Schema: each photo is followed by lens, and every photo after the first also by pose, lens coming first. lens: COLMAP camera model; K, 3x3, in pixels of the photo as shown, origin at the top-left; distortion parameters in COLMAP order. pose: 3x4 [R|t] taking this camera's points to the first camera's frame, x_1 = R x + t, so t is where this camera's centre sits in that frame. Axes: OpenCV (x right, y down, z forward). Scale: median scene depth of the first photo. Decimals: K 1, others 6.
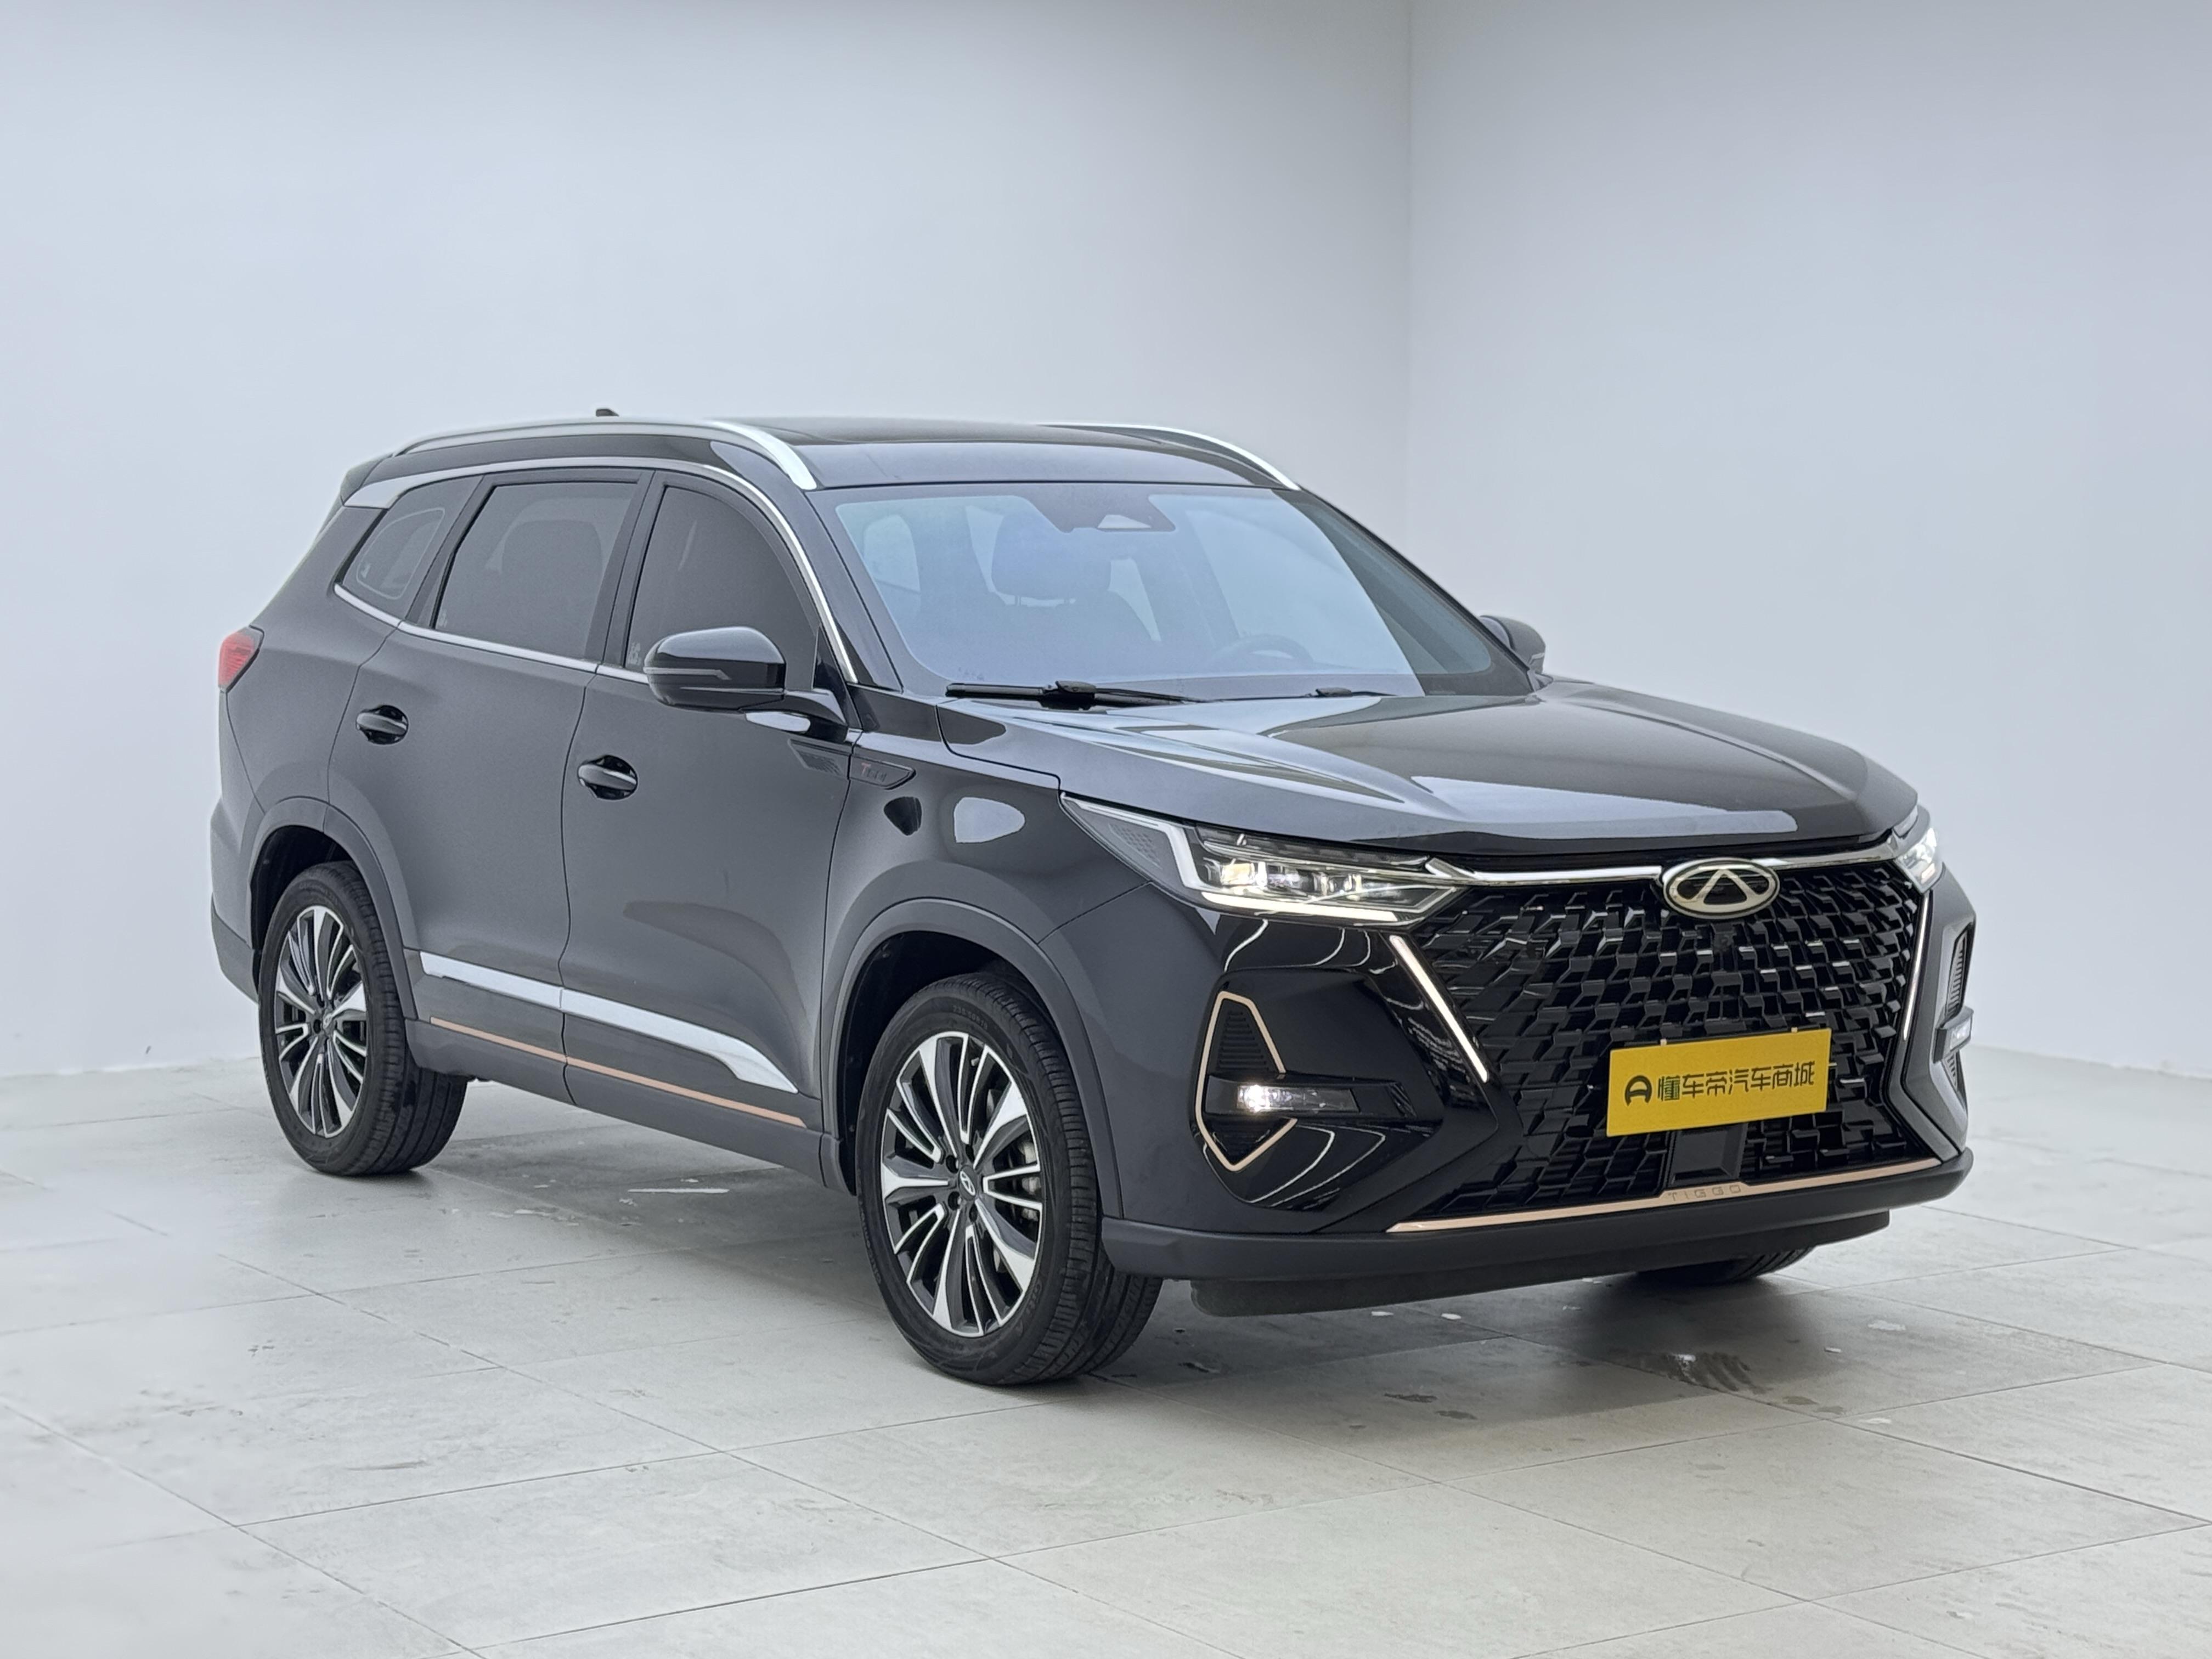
lens RADIAL K [[4071.8, 0, 1106.2], [0, 4071.8, 814.6], [0, 0, 1]] dist [-0.017269, 0.000000]
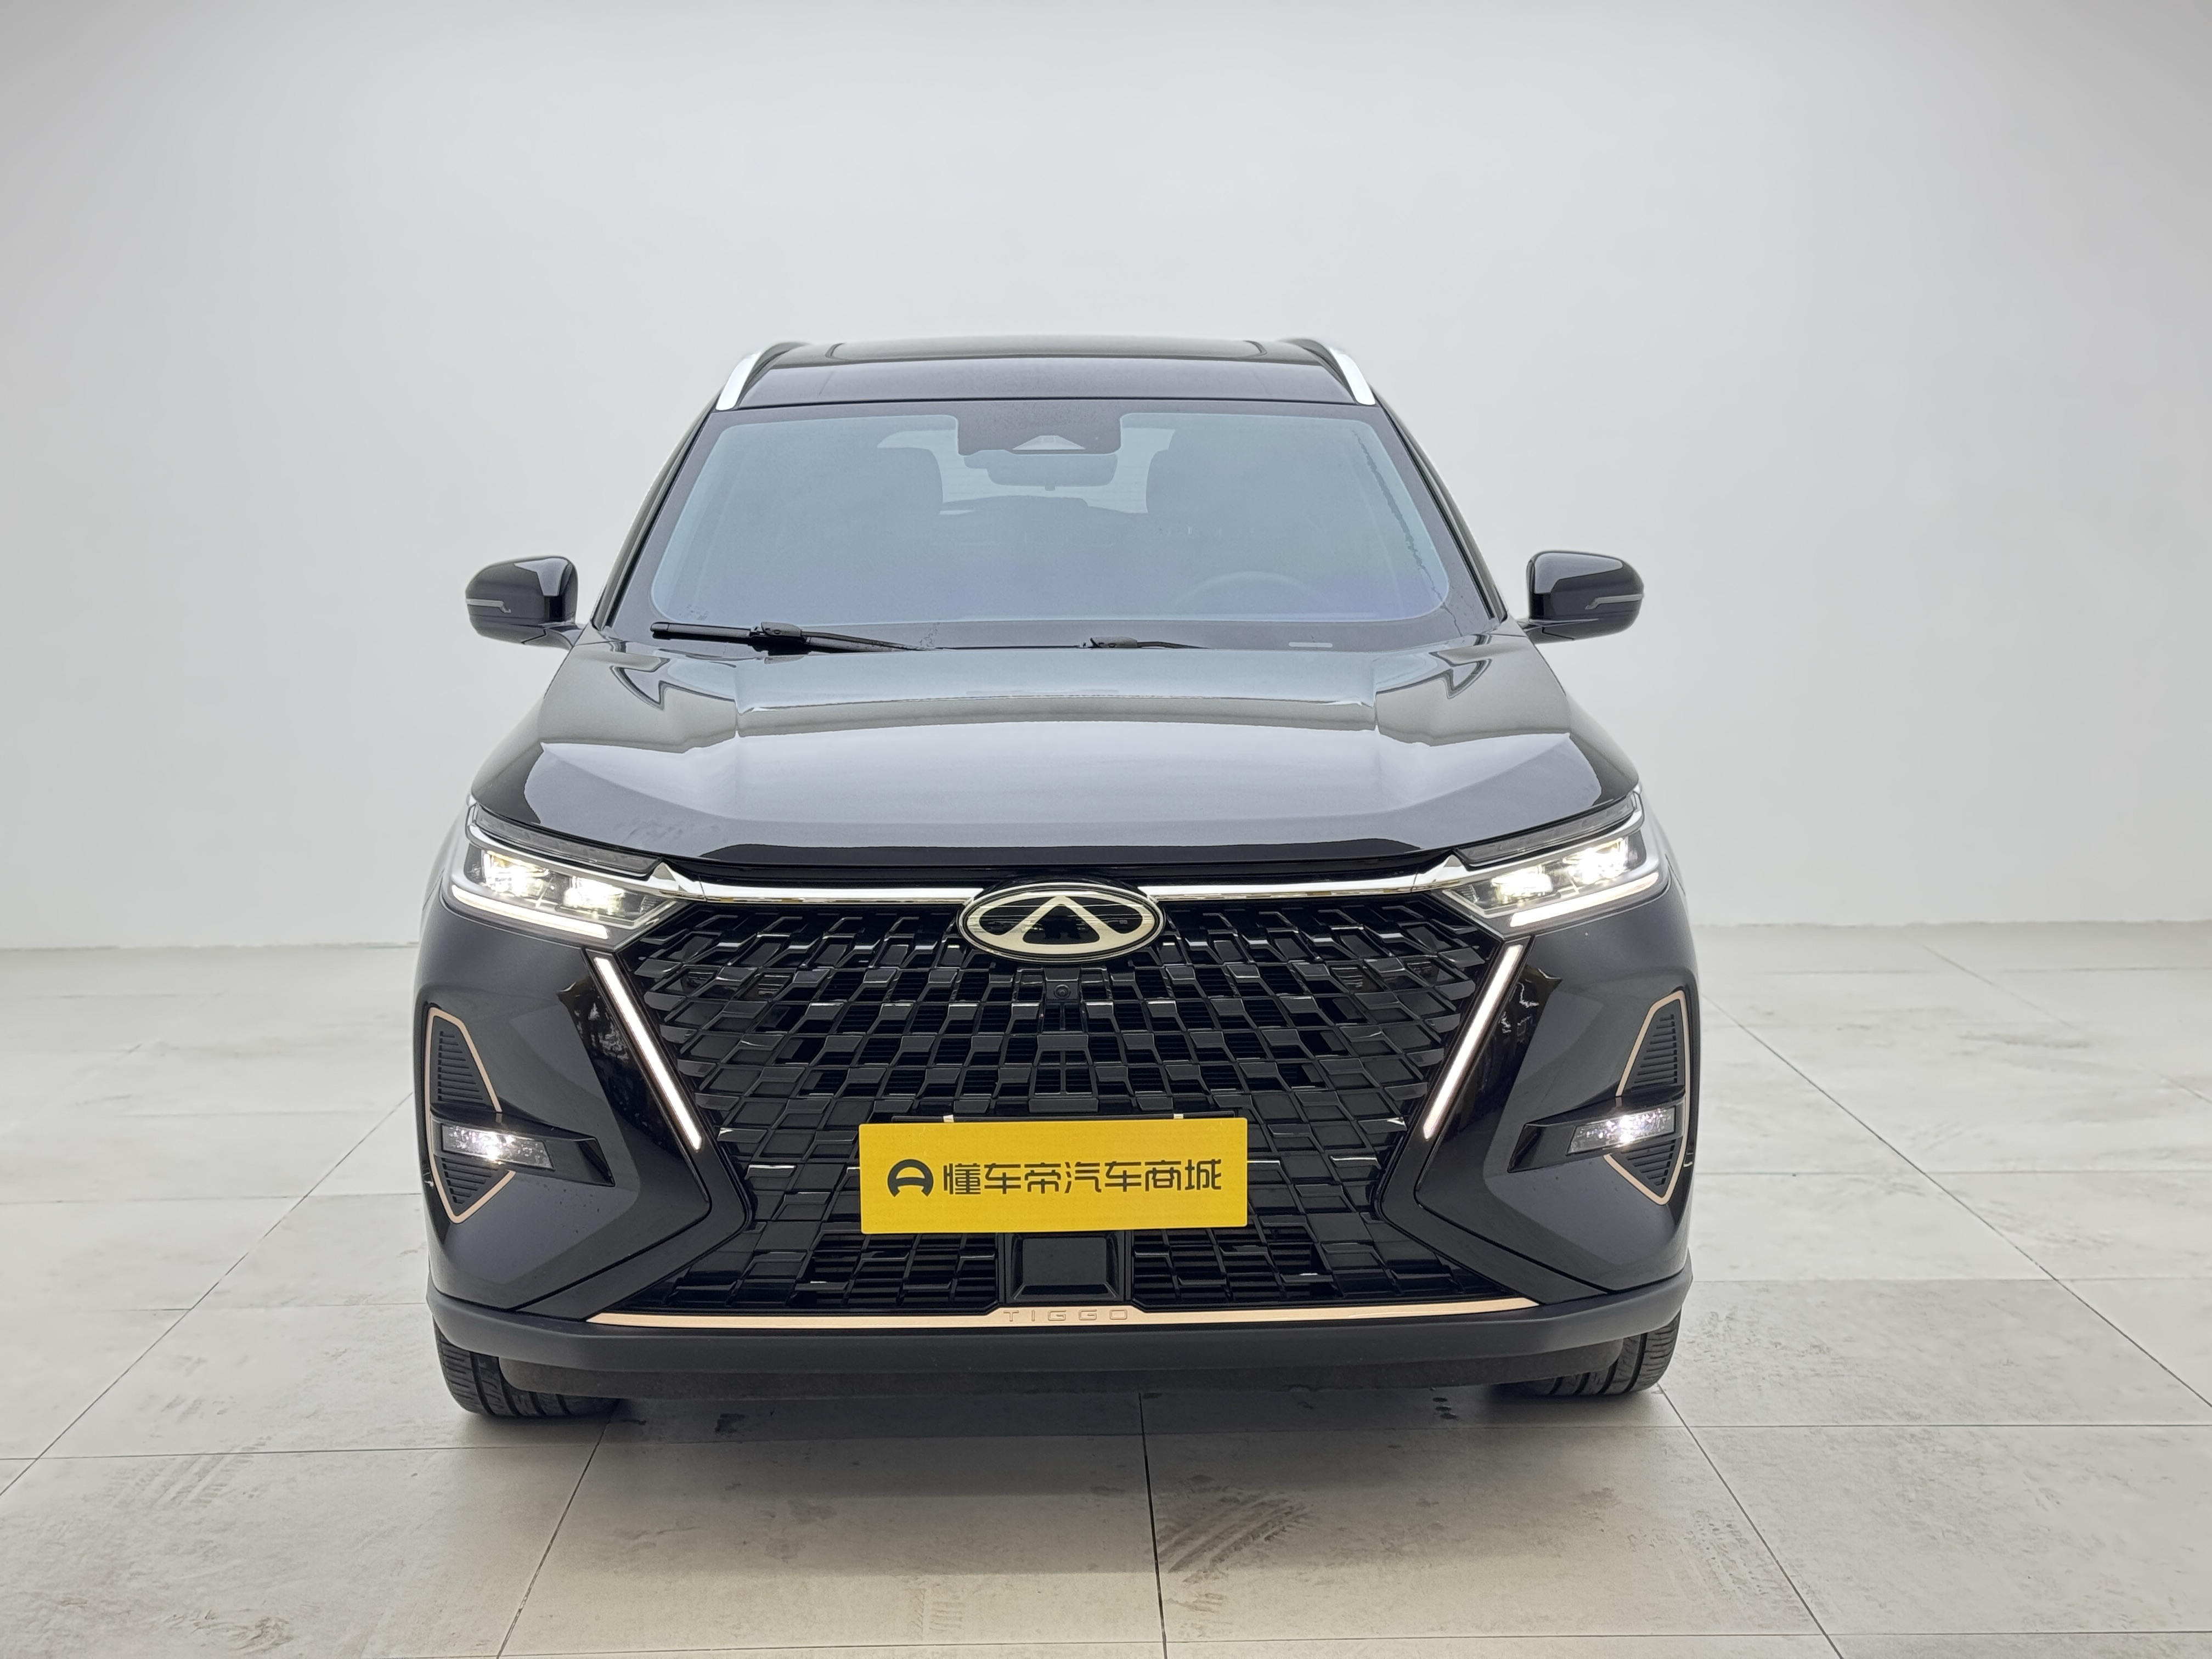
lens RADIAL K [[3151.8, 0, 1107.3], [0, 3151.8, 820.1], [0, 0, 1]] dist [0.077769, 0.000000]
pose [[0.856410, 0.054532, -0.513409, 0.458991], [-0.032255, 0.998115, 0.052212, -0.031787], [0.515288, -0.028155, 0.856554, 0.503656]]
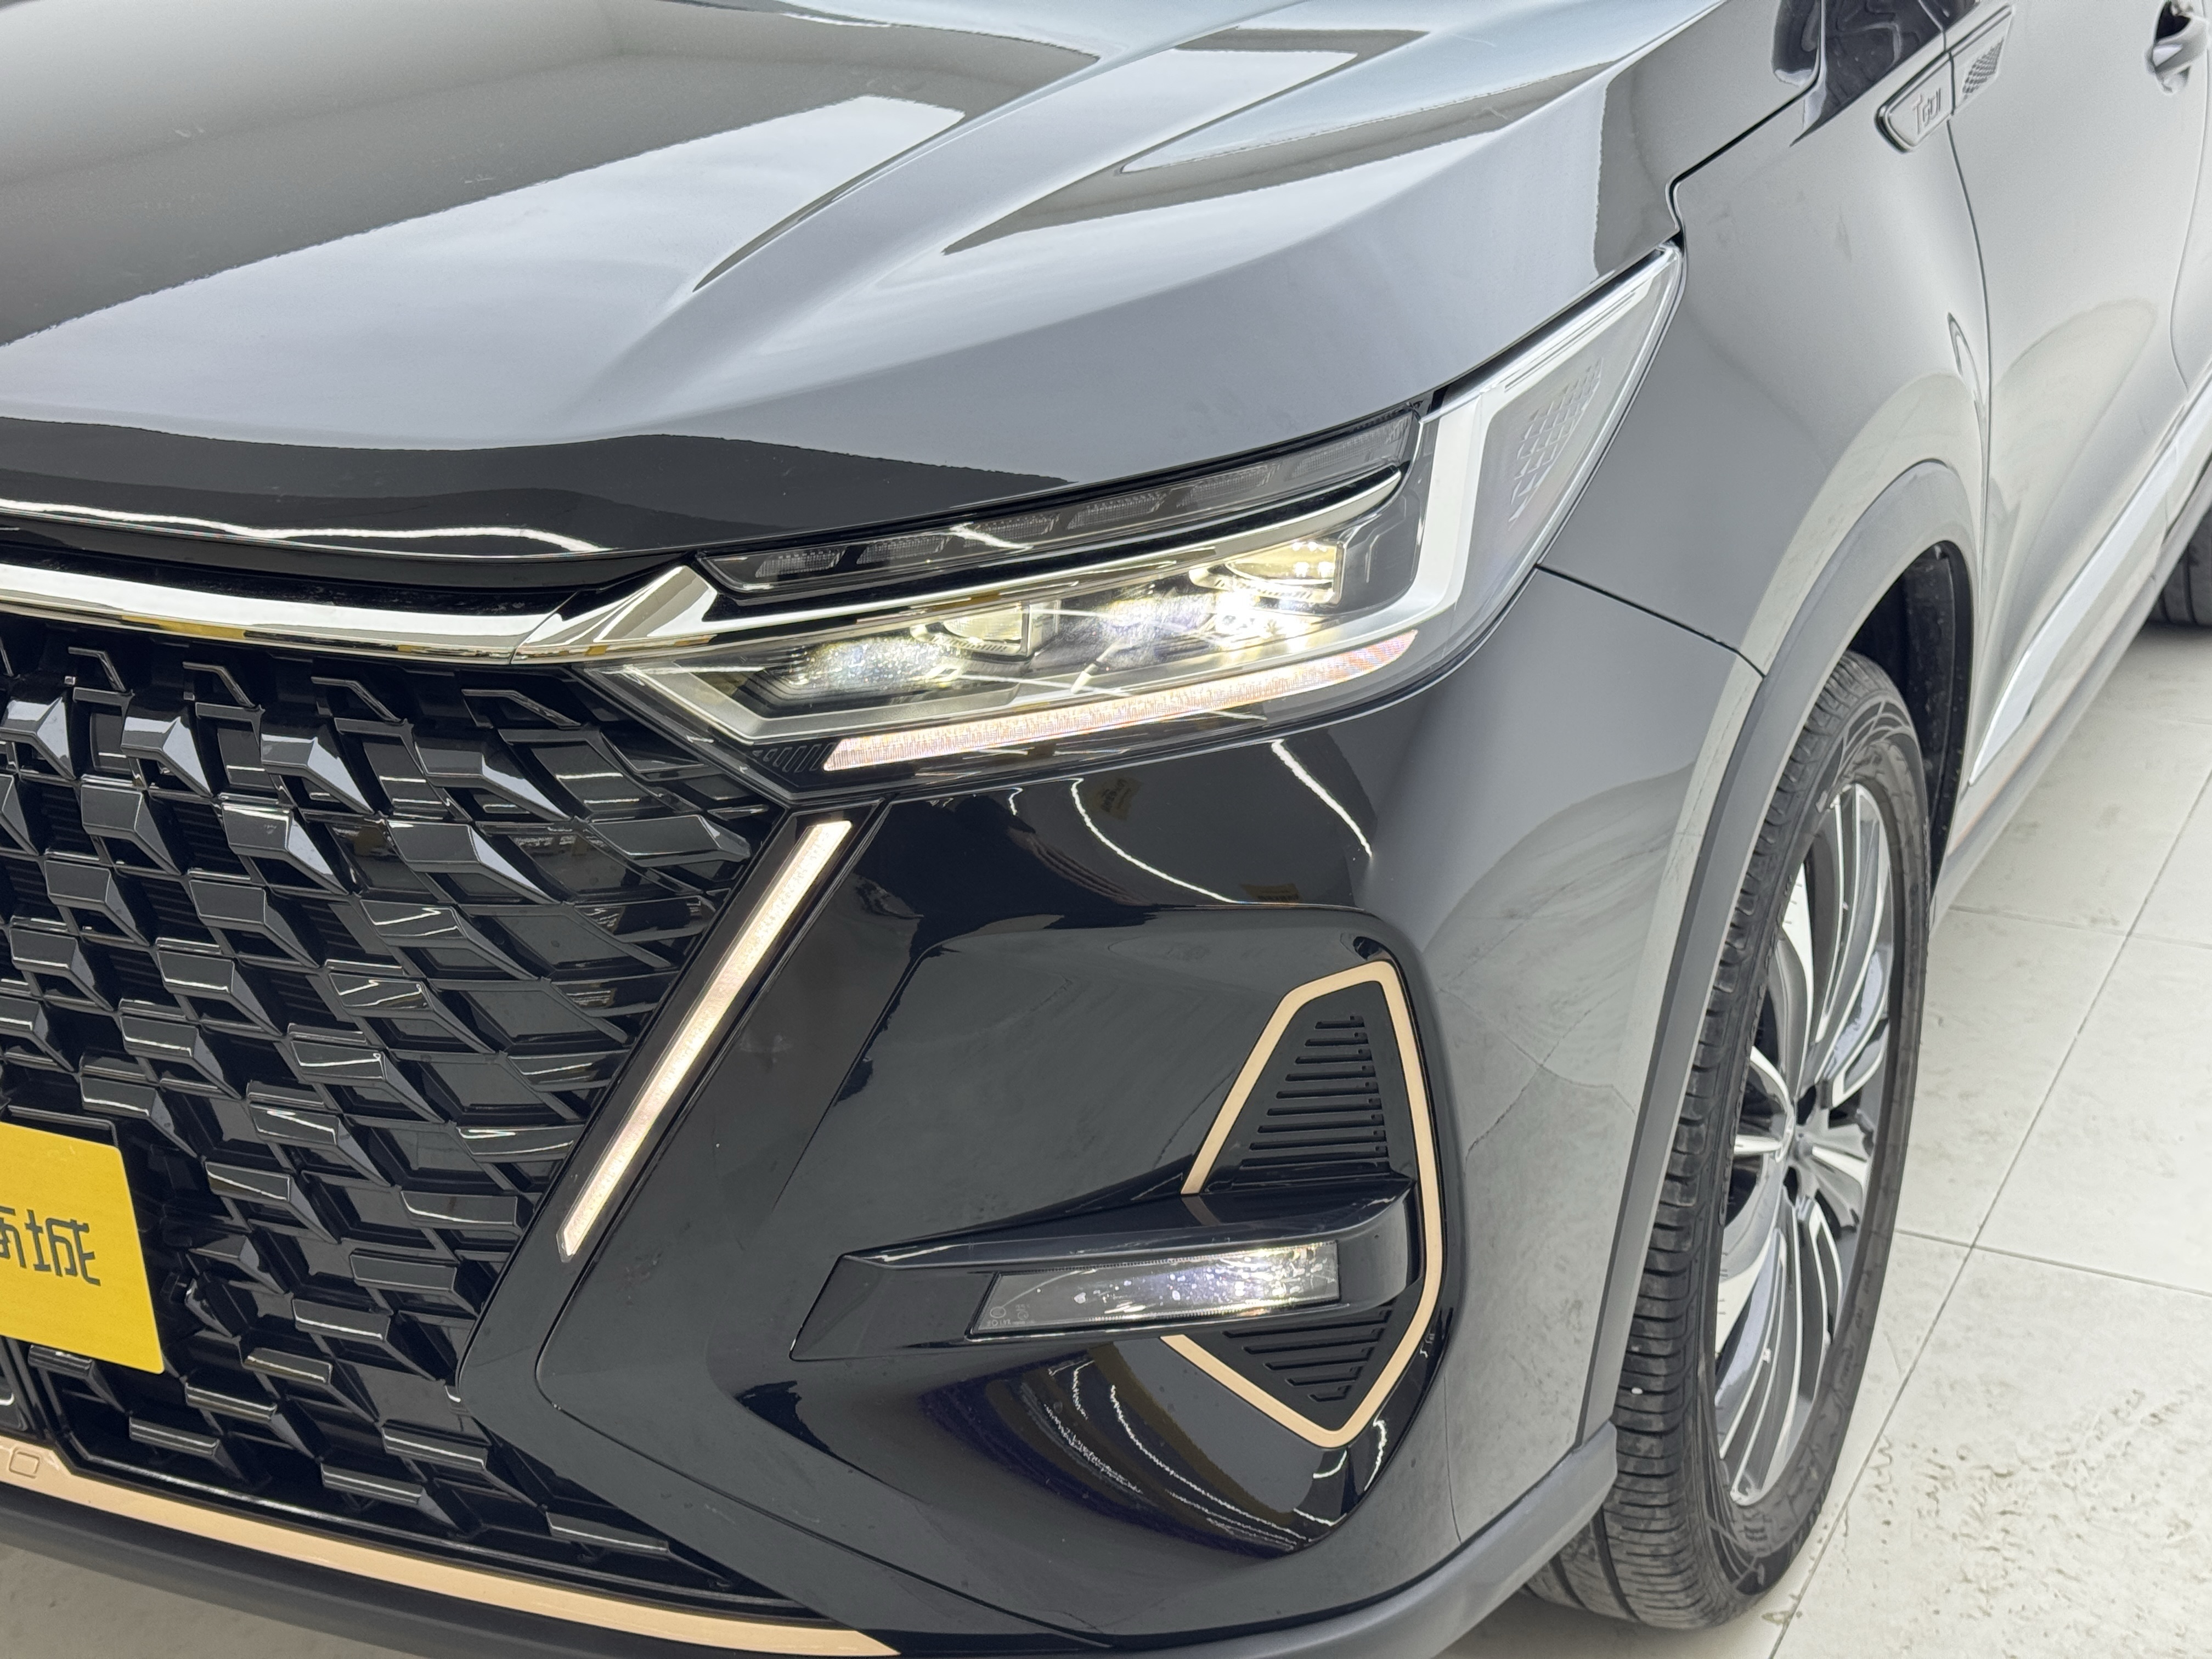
lens RADIAL K [[3151.8, 0, 1107.3], [0, 3151.8, 833.0], [0, 0, 1]] dist [0.077769, 0.000000]
pose [[0.509517, 0.304074, -0.804942, 0.414305], [-0.050010, 0.944362, 0.325085, -0.054601], [0.859006, -0.125381, 0.496375, 0.966410]]
